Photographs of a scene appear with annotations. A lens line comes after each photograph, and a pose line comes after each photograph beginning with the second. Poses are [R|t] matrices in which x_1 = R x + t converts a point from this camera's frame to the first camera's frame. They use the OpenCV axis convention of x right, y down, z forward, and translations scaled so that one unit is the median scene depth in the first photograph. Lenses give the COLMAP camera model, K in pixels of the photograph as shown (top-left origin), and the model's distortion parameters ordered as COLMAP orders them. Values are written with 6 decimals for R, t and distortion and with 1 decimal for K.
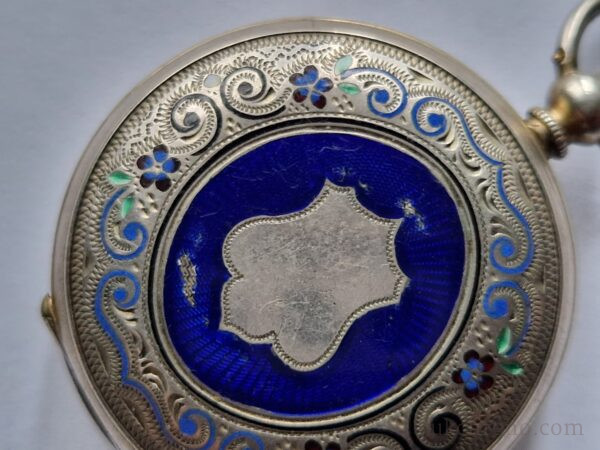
lens RADIAL K [[1247.6, 0, 304.4], [0, 1247.6, 228.1], [0, 0, 1]] dist [0.081312, 0.000000]
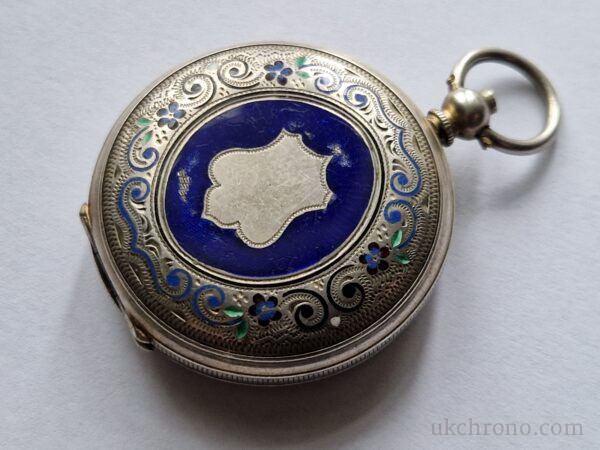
lens RADIAL K [[1247.6, 0, 295.0], [0, 1247.6, 226.1], [0, 0, 1]] dist [0.081312, 0.000000]
pose [[0.997029, 0.063532, -0.043557, 0.103632], [-0.073269, 0.956694, -0.281723, 0.487399], [0.023772, 0.284077, 0.958507, -0.383594]]
